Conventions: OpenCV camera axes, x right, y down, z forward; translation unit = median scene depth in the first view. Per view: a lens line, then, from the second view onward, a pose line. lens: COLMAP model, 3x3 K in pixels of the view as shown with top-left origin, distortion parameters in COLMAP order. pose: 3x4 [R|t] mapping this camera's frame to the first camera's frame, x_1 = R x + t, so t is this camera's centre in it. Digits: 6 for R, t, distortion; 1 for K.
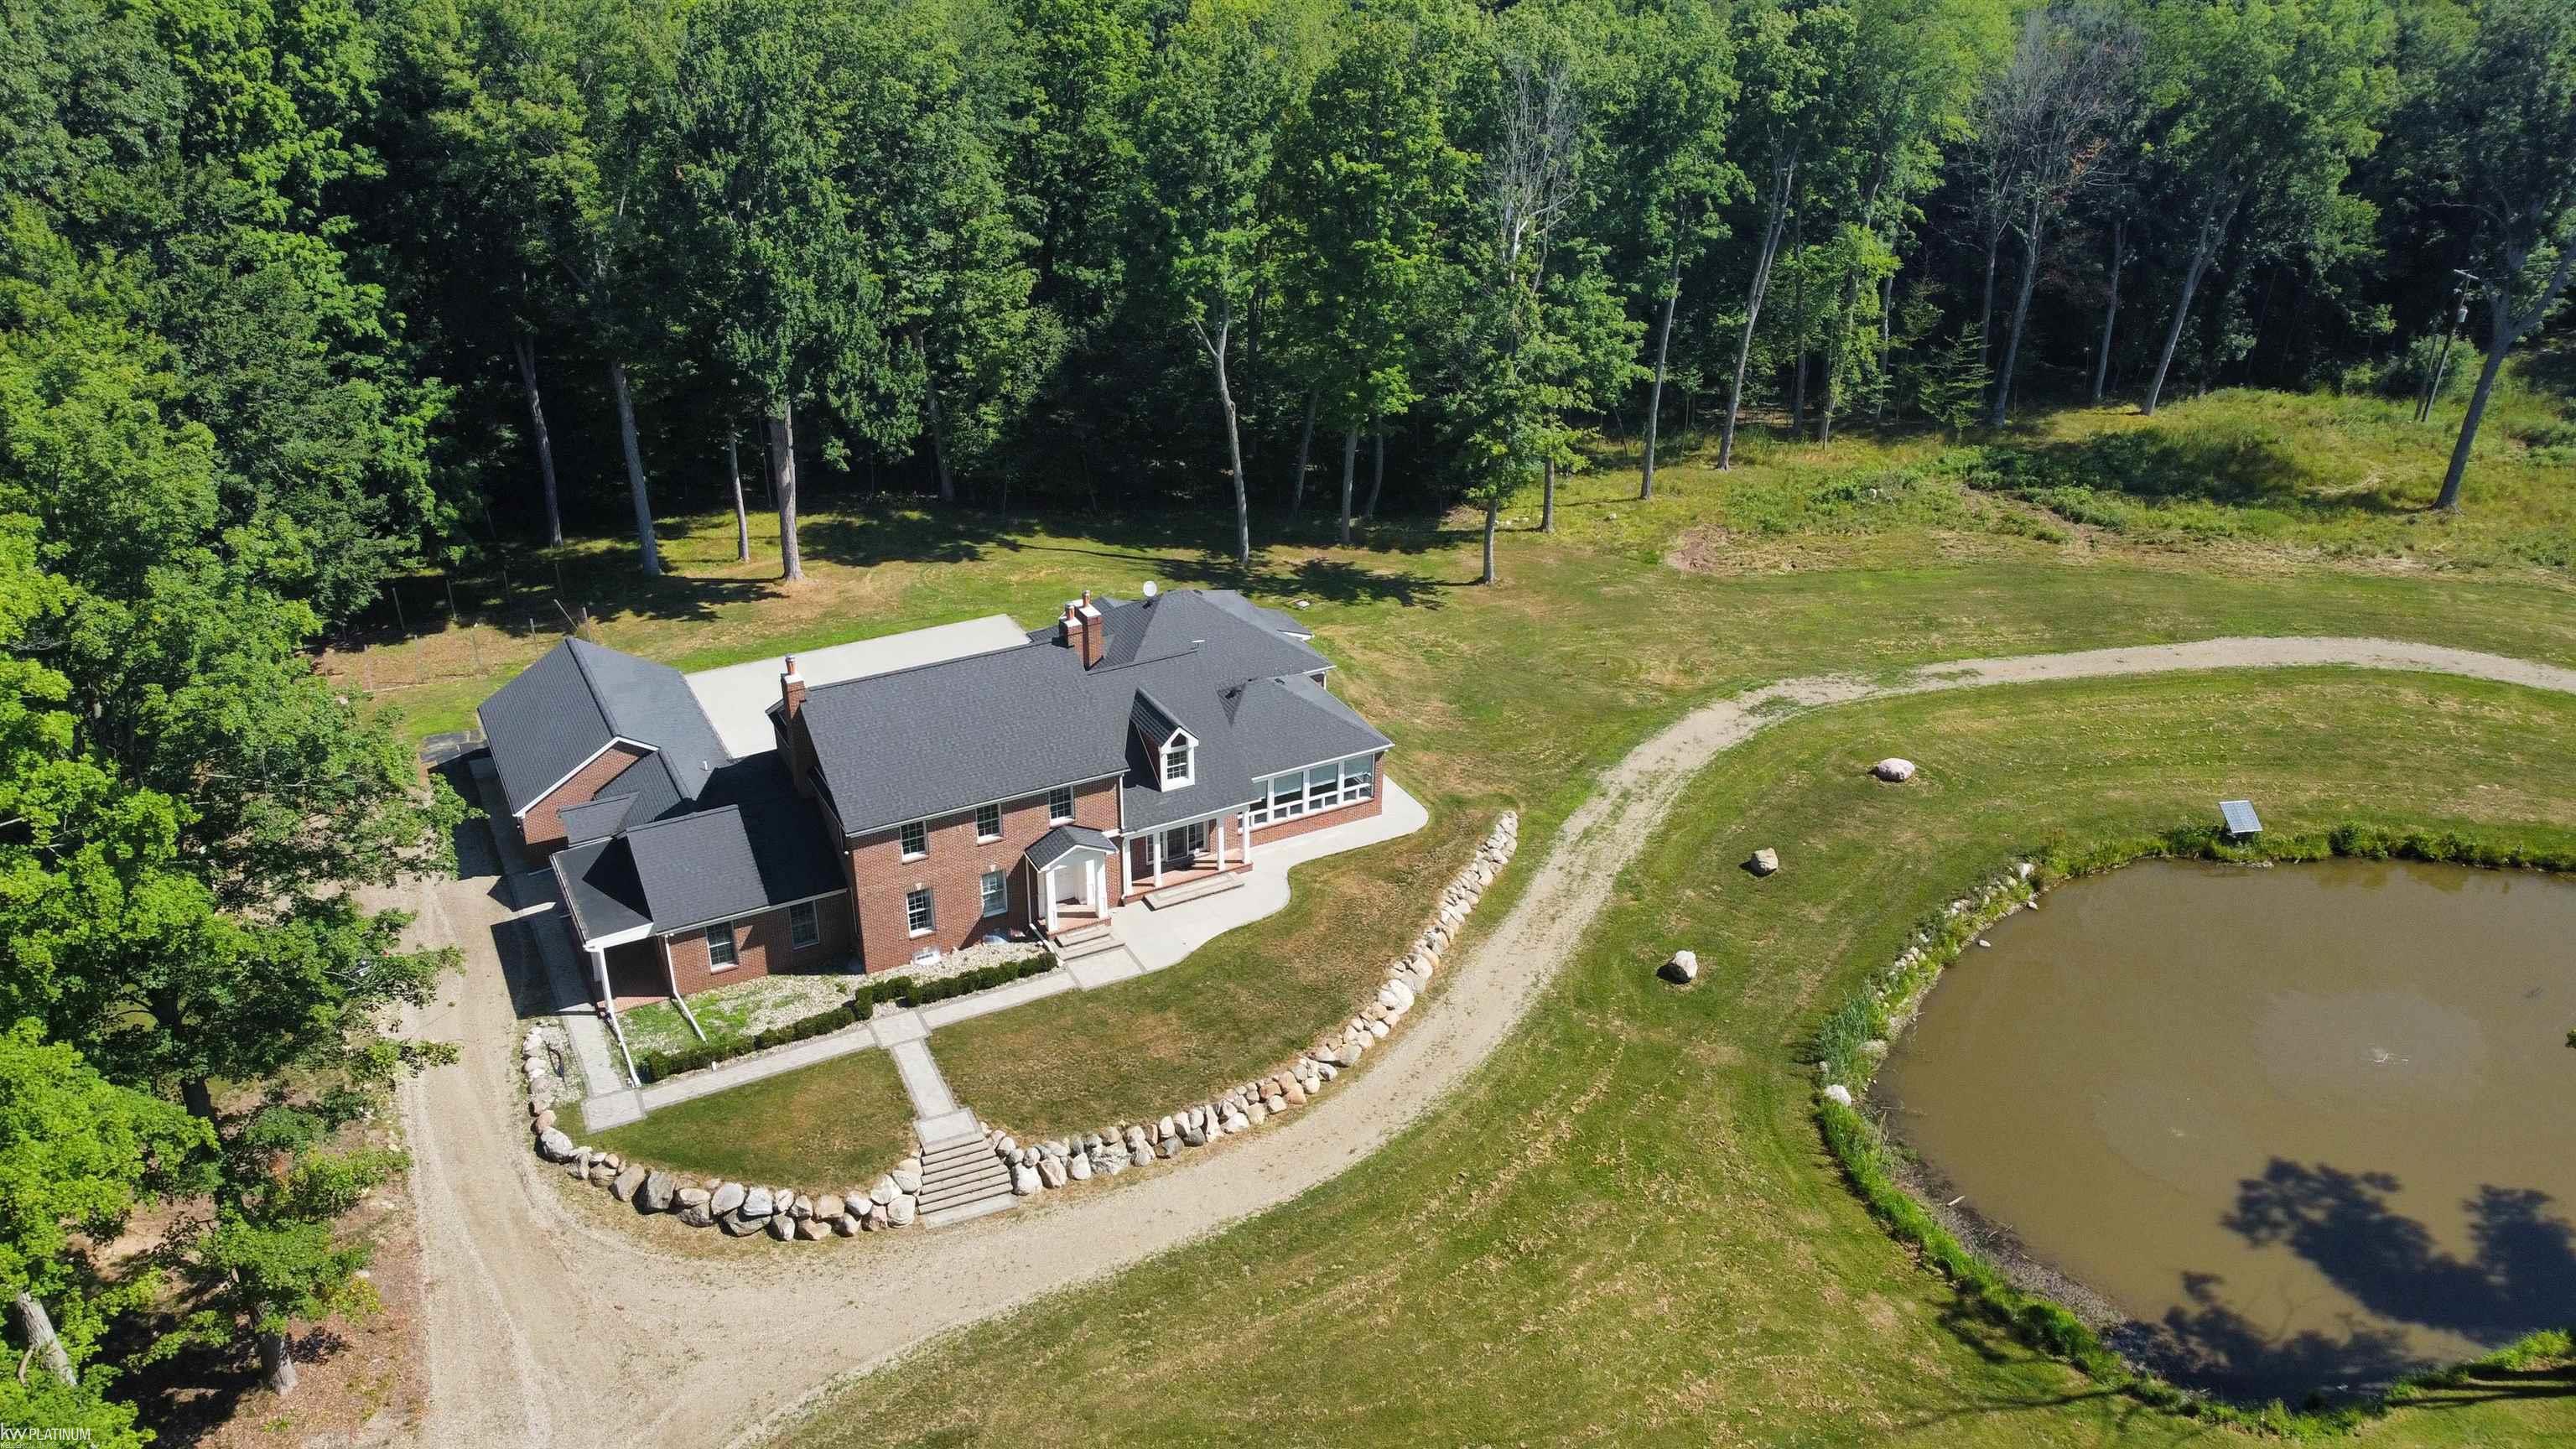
lens RADIAL K [[1936.7, 0, 1274.6], [0, 1936.7, 741.3], [0, 0, 1]] dist [0.001659, -0.014967]
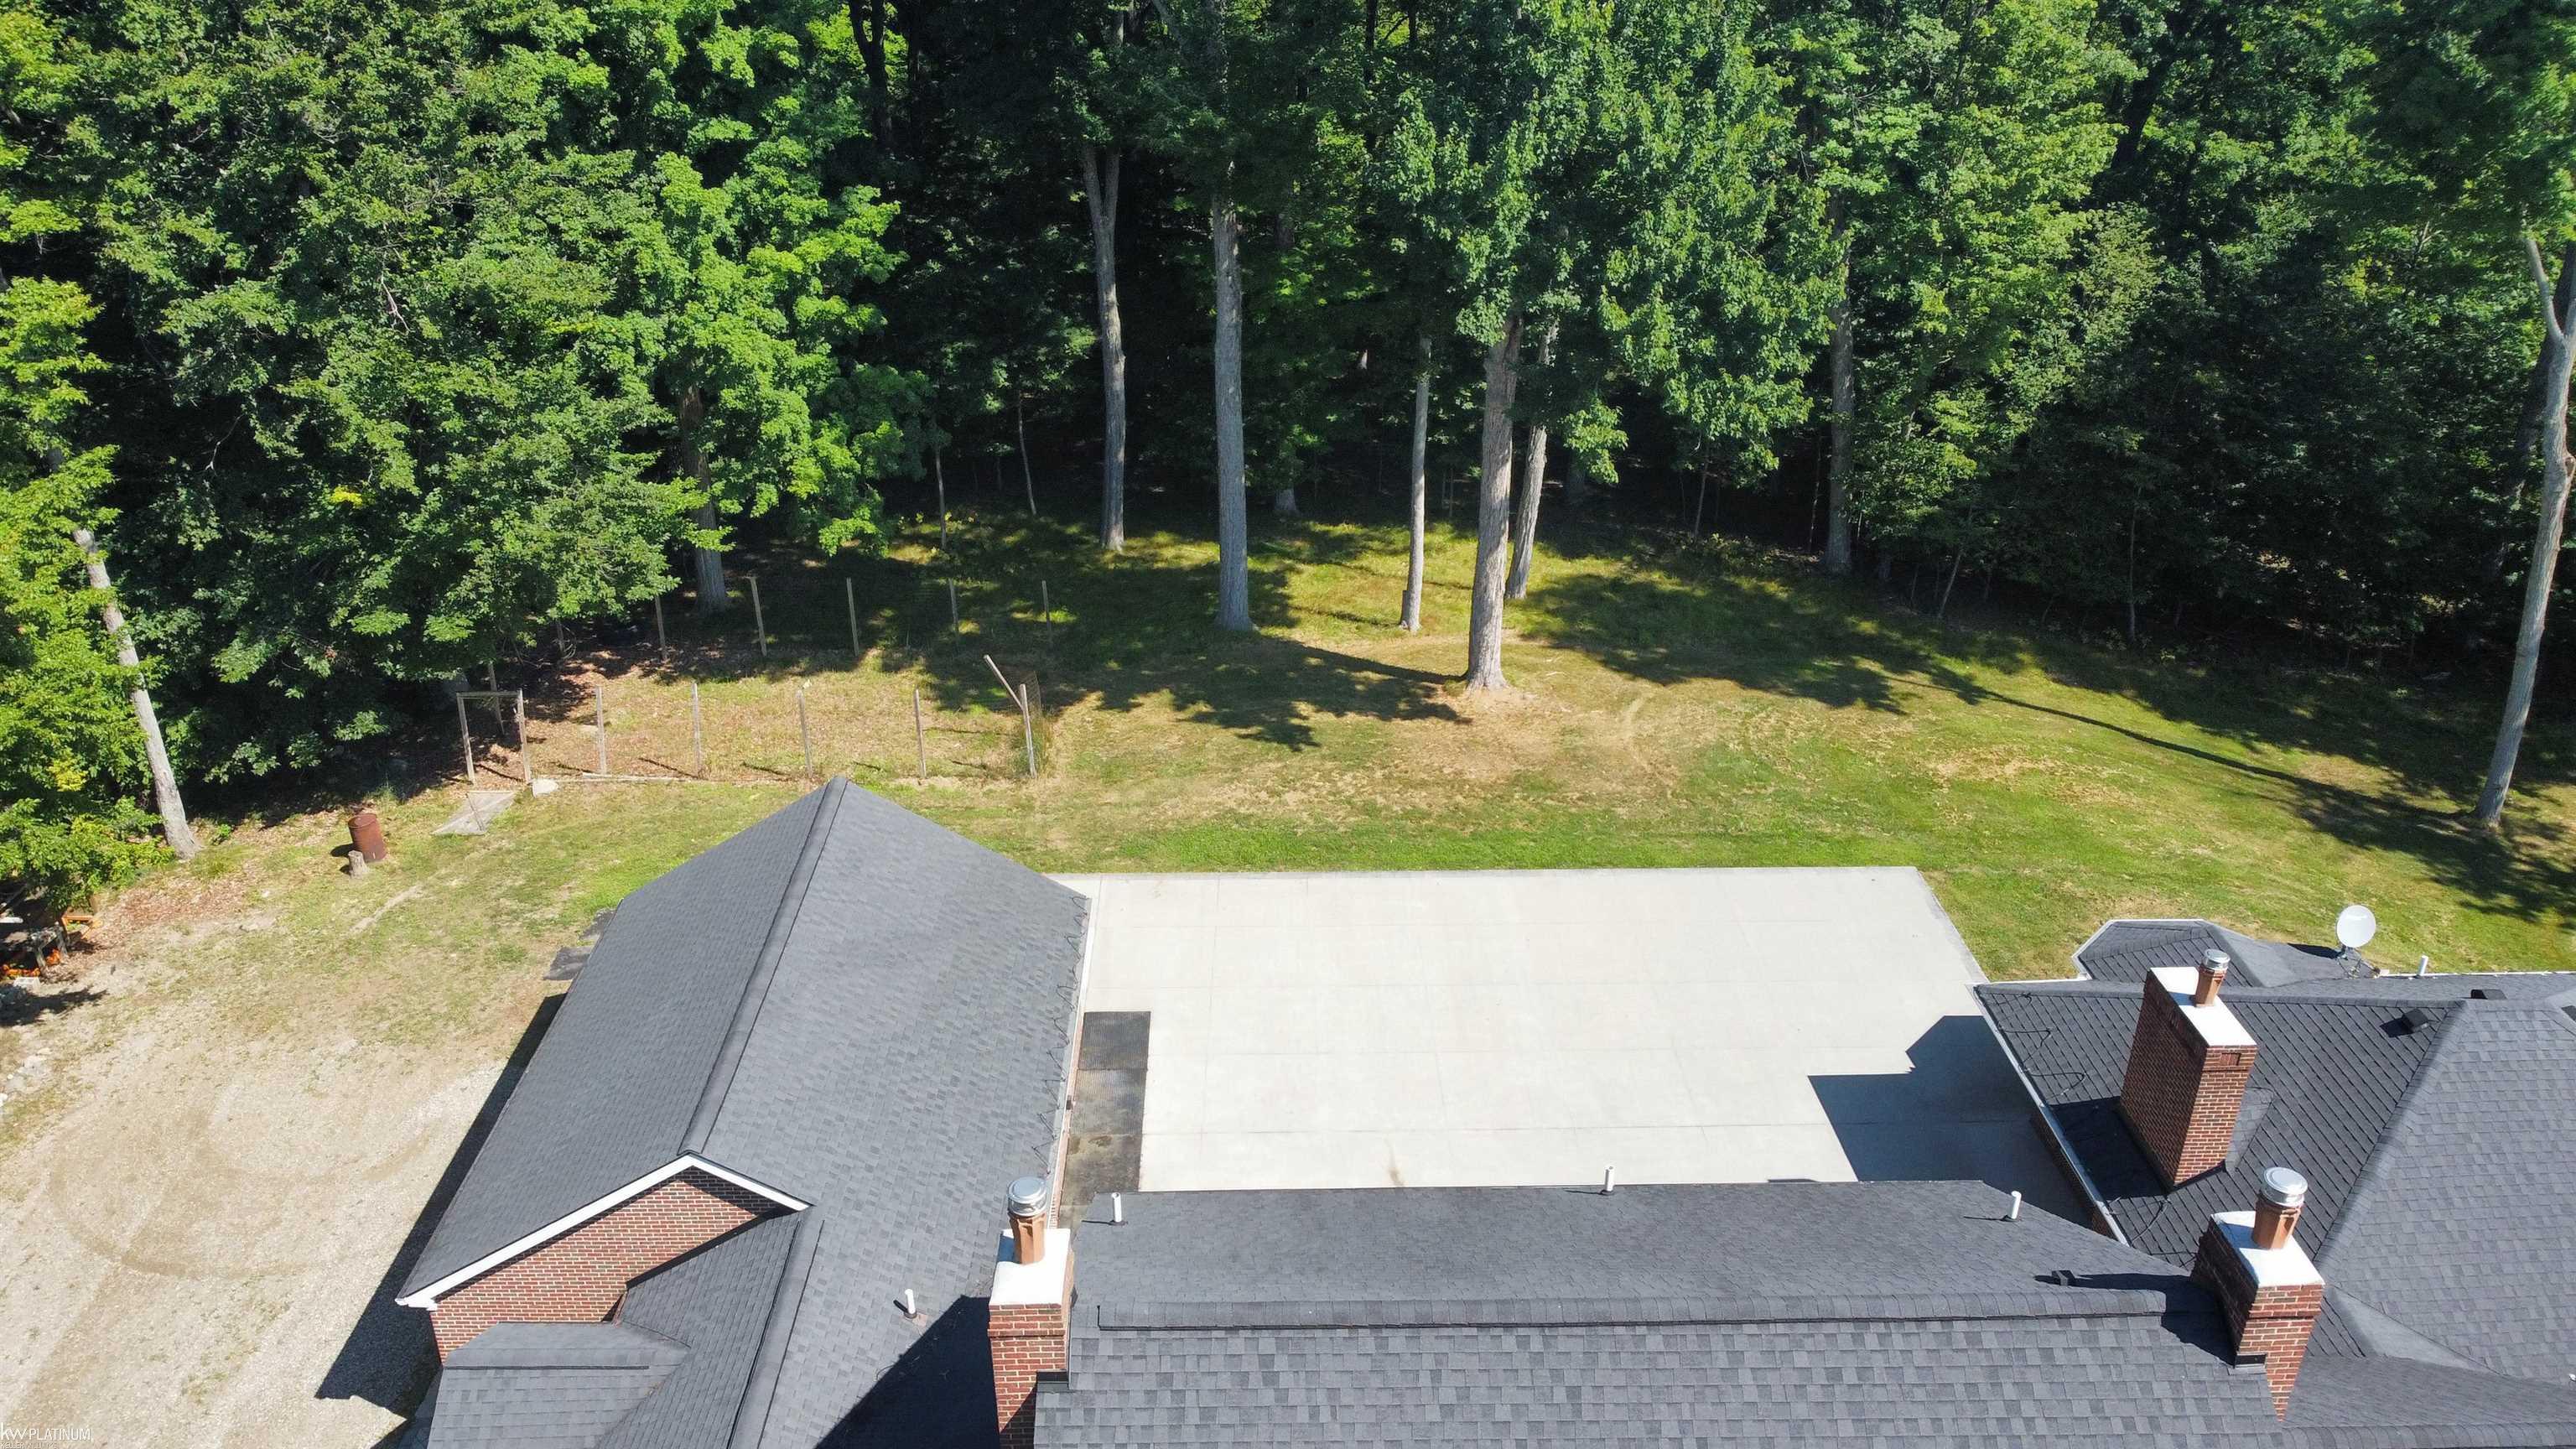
lens RADIAL K [[1936.7, 0, 1285.8], [0, 1936.7, 733.2], [0, 0, 1]] dist [0.001659, -0.014967]
pose [[0.893260, 0.192098, -0.406429, -0.111113], [-0.199363, 0.979611, 0.024847, -0.090103], [0.402915, 0.058832, 0.913345, 0.646268]]
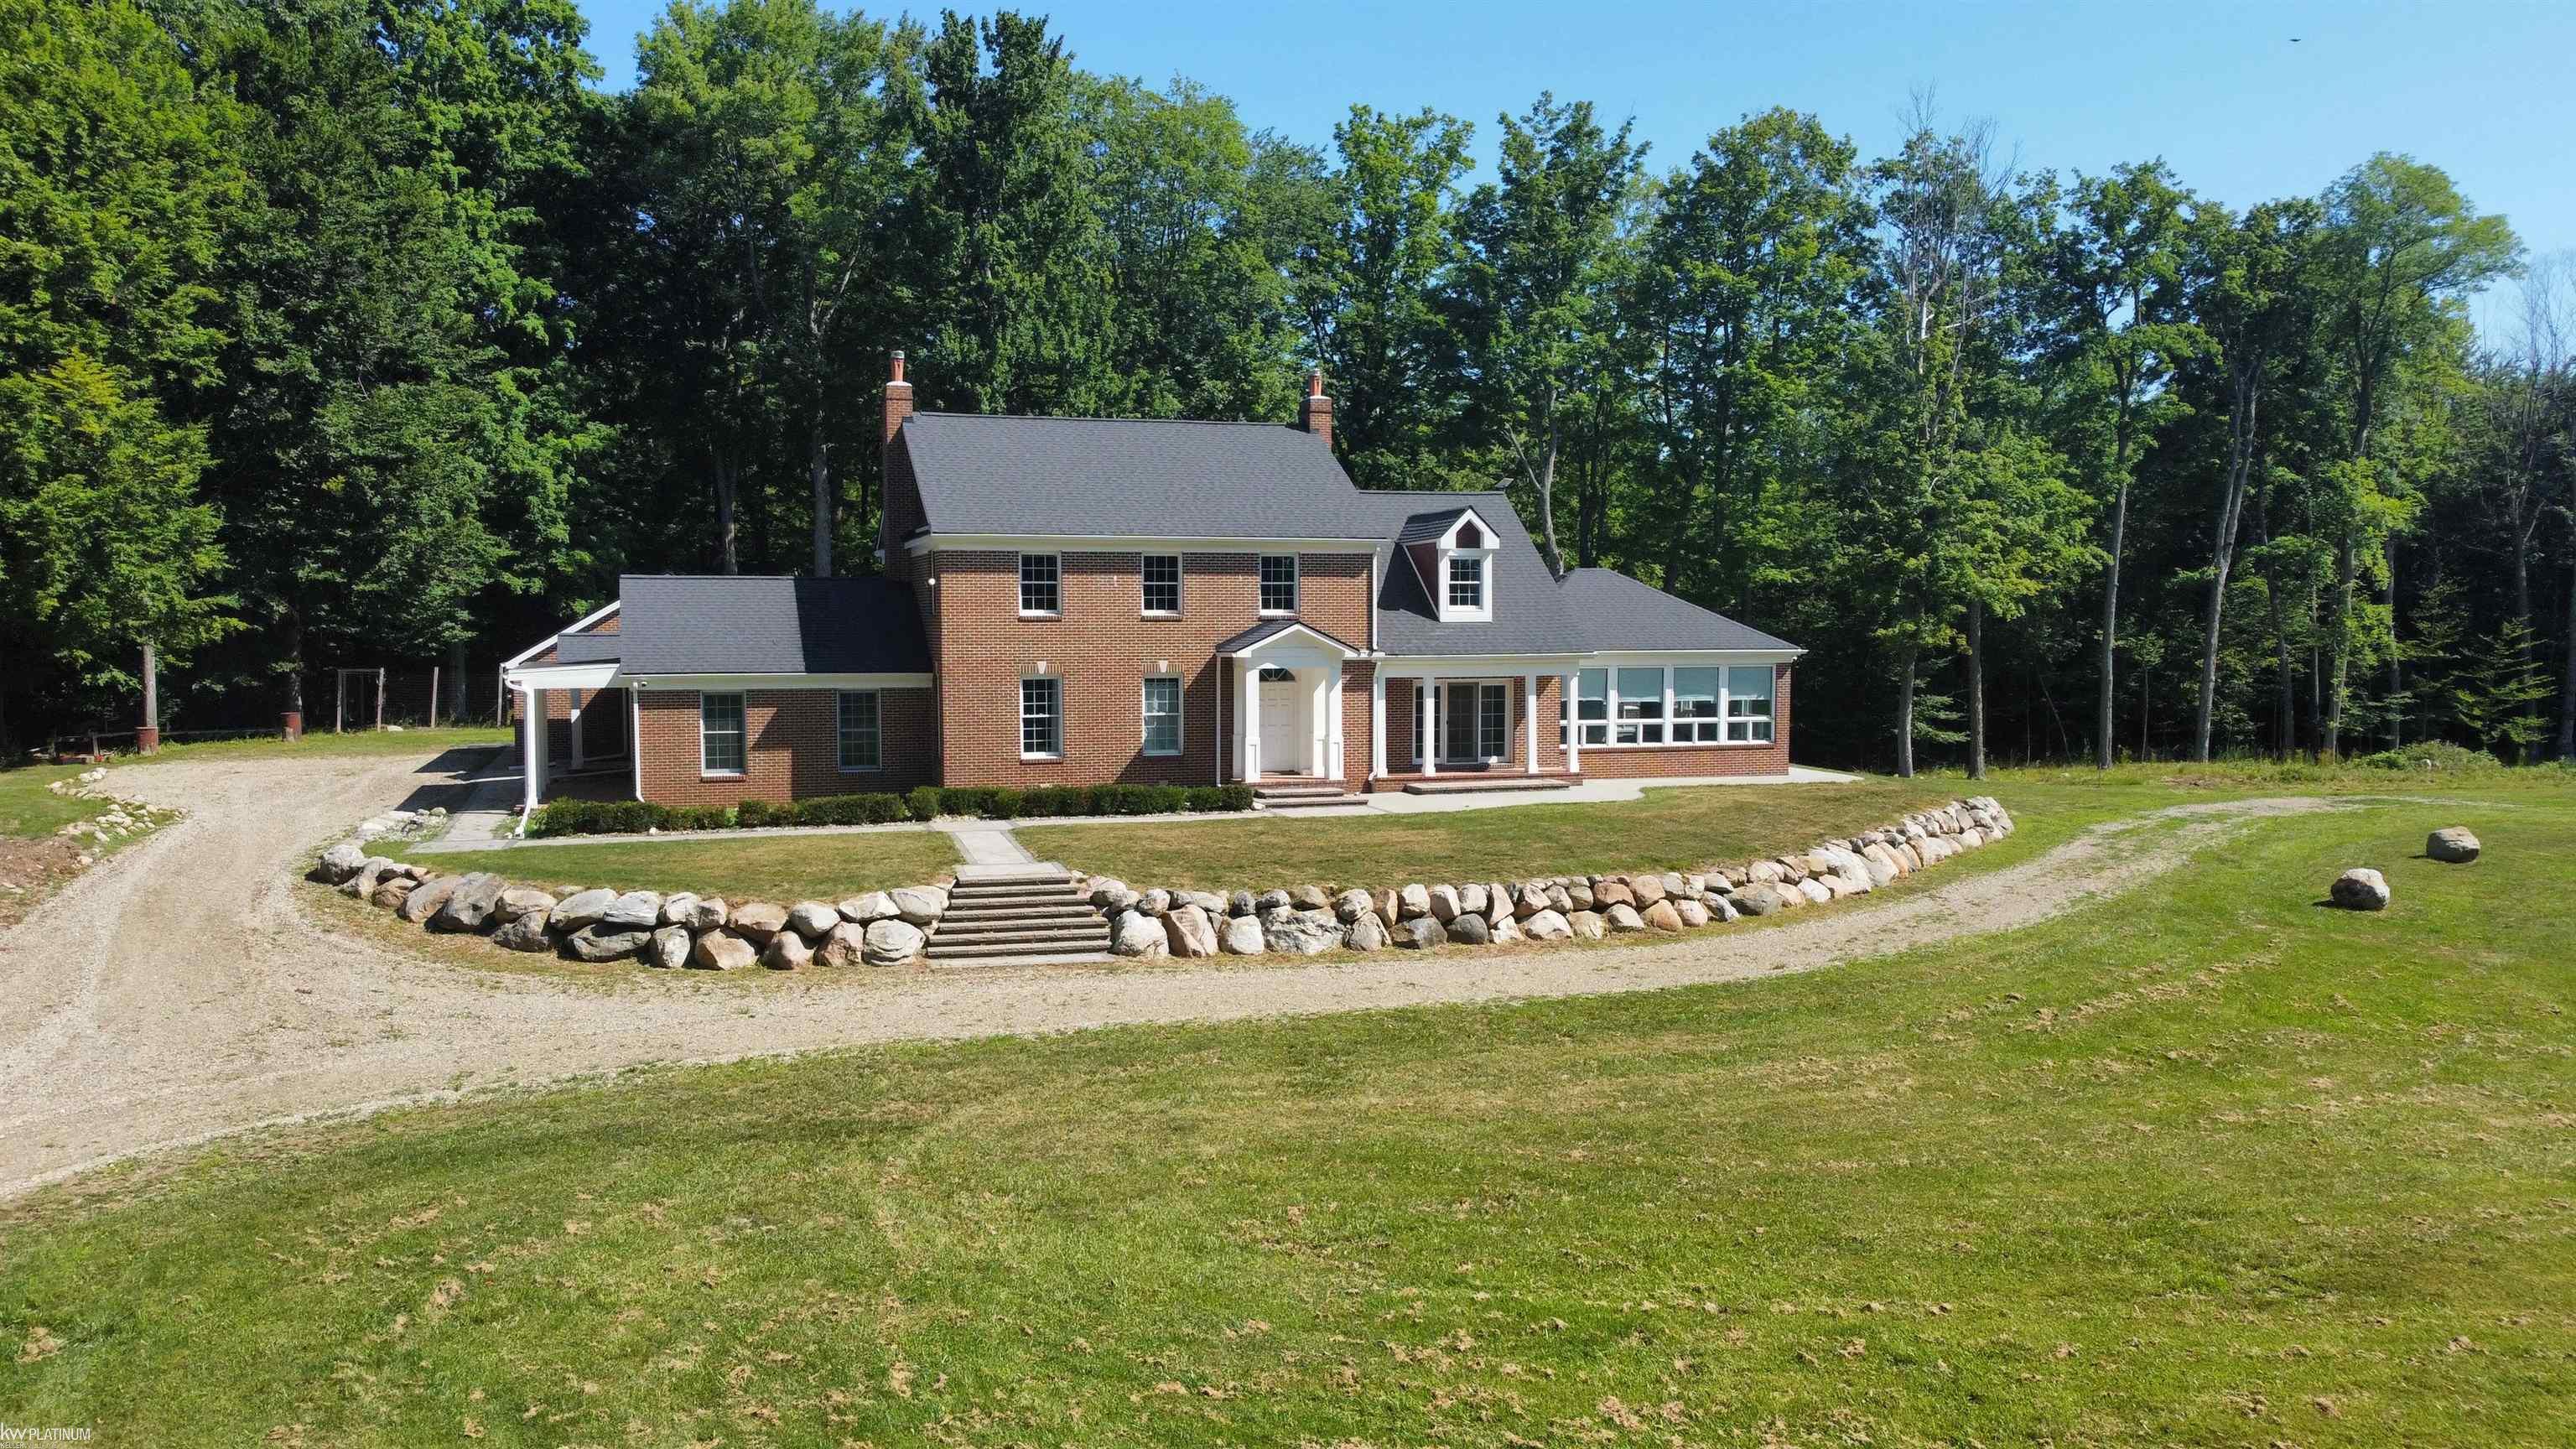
lens RADIAL K [[1936.7, 0, 1275.8], [0, 1936.7, 742.3], [0, 0, 1]] dist [0.001659, -0.014967]
pose [[0.985637, 0.000197, -0.168876, -0.003133], [-0.068771, 0.913795, -0.400312, 0.281572], [0.154239, 0.406177, 0.900684, 0.377327]]
